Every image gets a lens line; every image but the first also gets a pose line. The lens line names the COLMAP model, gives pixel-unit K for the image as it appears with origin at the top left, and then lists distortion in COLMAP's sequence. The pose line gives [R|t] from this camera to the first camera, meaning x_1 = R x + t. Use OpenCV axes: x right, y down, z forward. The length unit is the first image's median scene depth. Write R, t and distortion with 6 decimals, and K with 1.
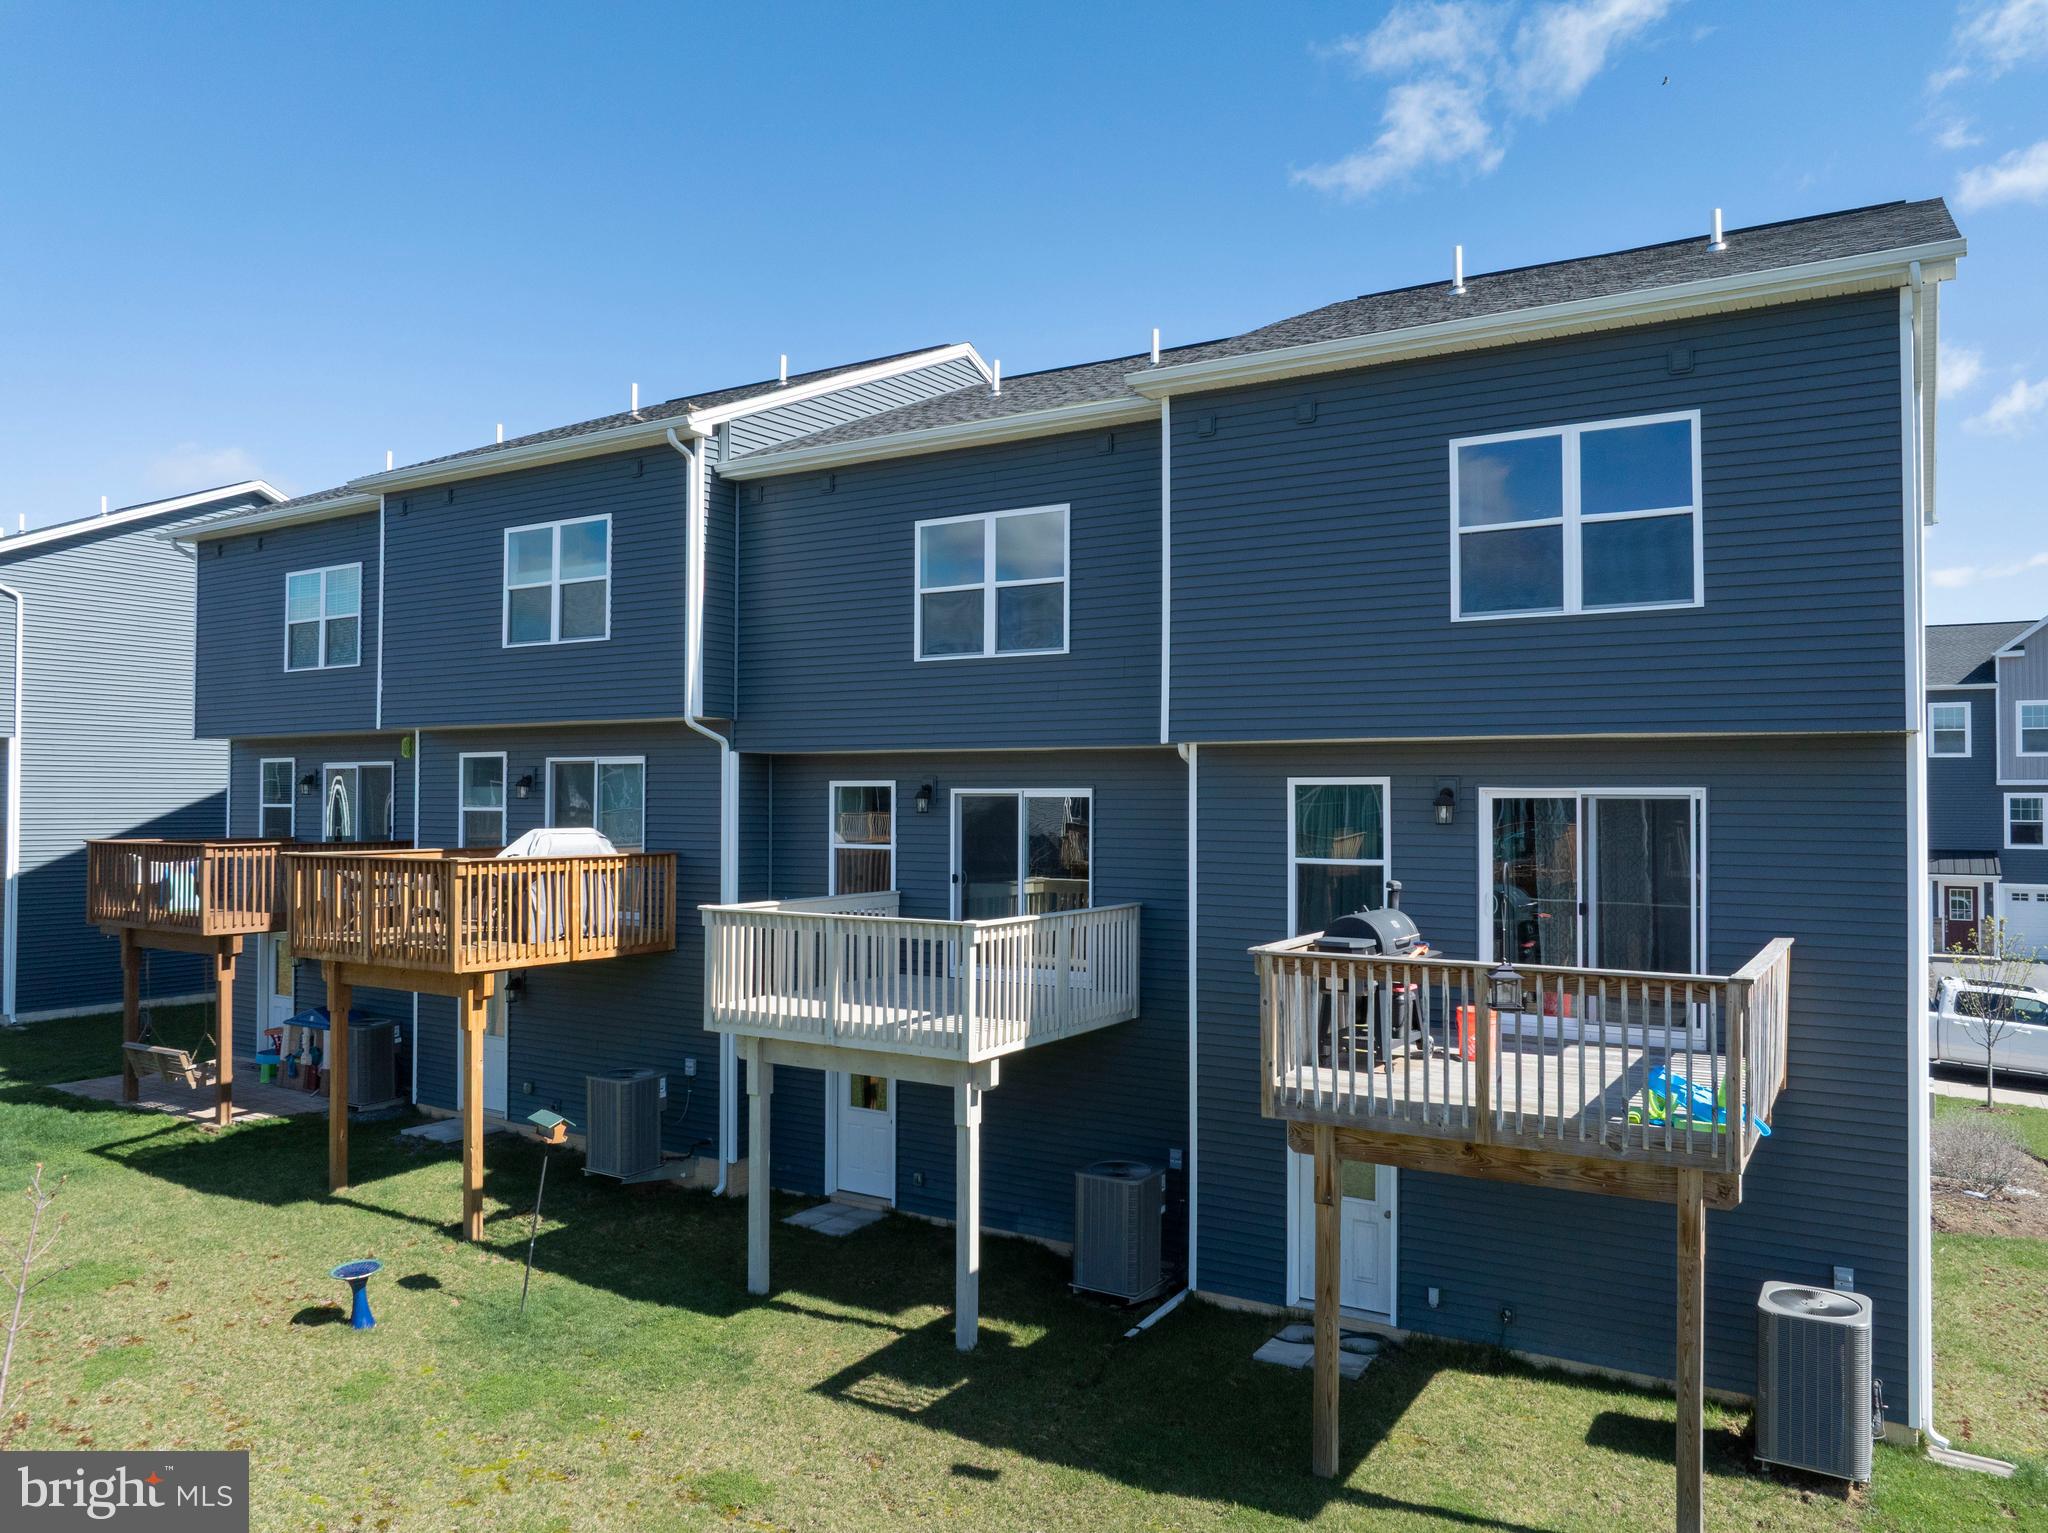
lens RADIAL K [[1419.6, 0, 1027.0], [0, 1419.6, 767.7], [0, 0, 1]] dist [-0.041874, -0.002826]
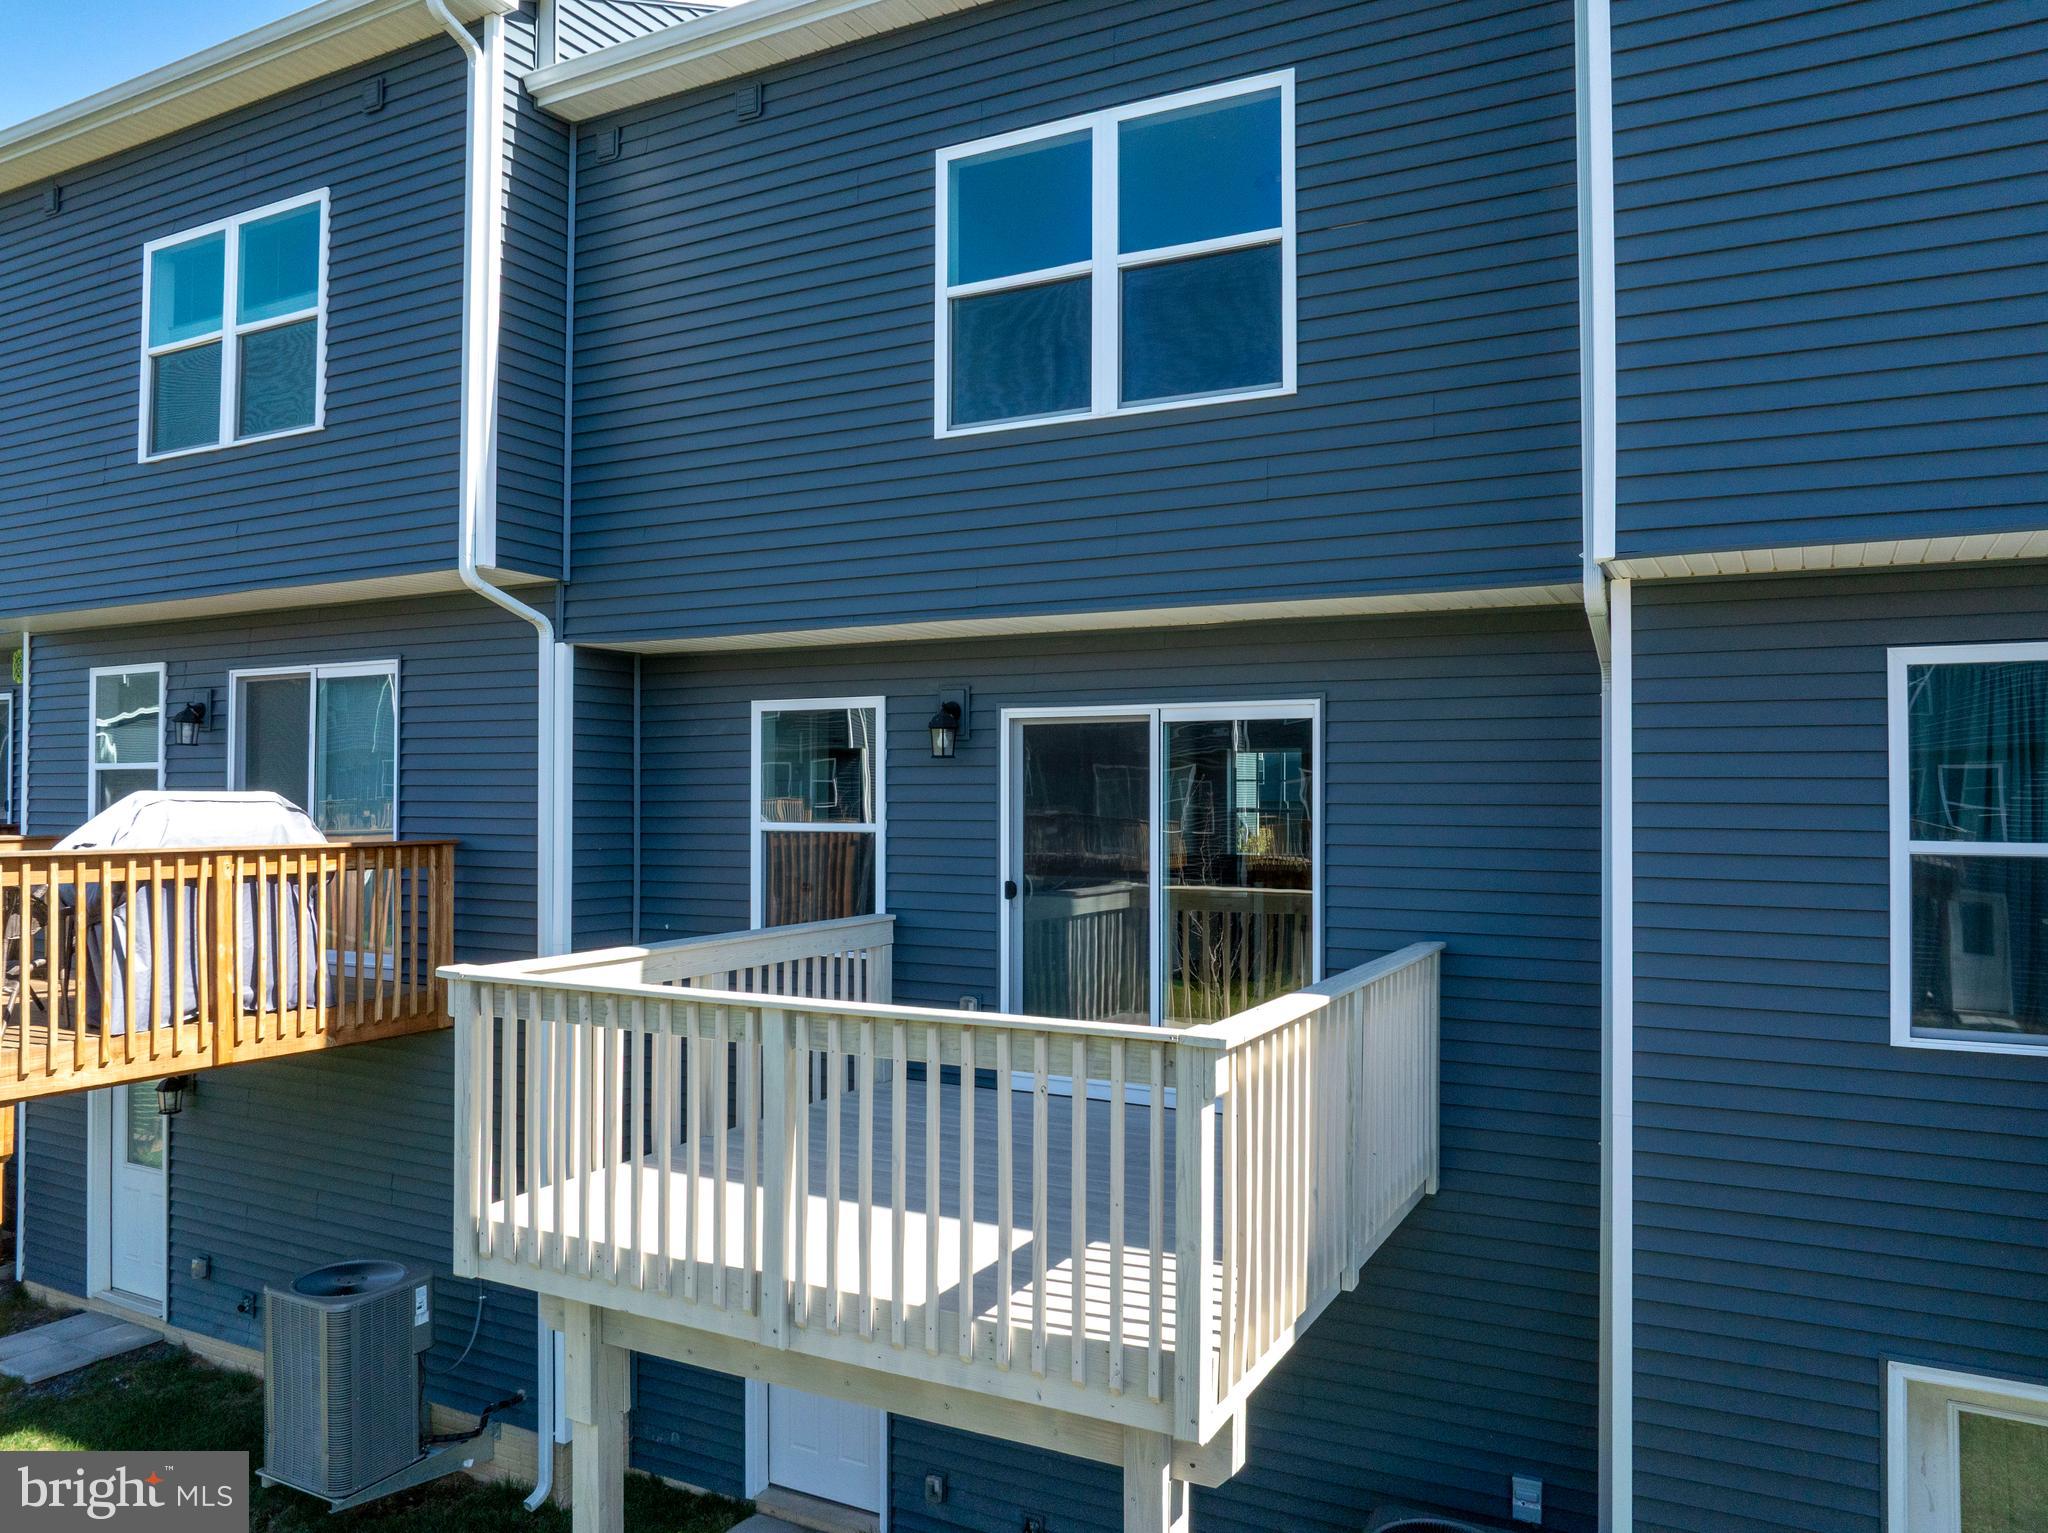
lens RADIAL K [[1419.6, 0, 1020.1], [0, 1419.6, 780.0], [0, 0, 1]] dist [-0.041874, -0.002826]
pose [[0.997807, -0.000261, 0.066195, -0.078823], [-0.000532, 0.999928, 0.011959, 0.033225], [-0.066193, -0.011968, 0.997735, 0.497784]]
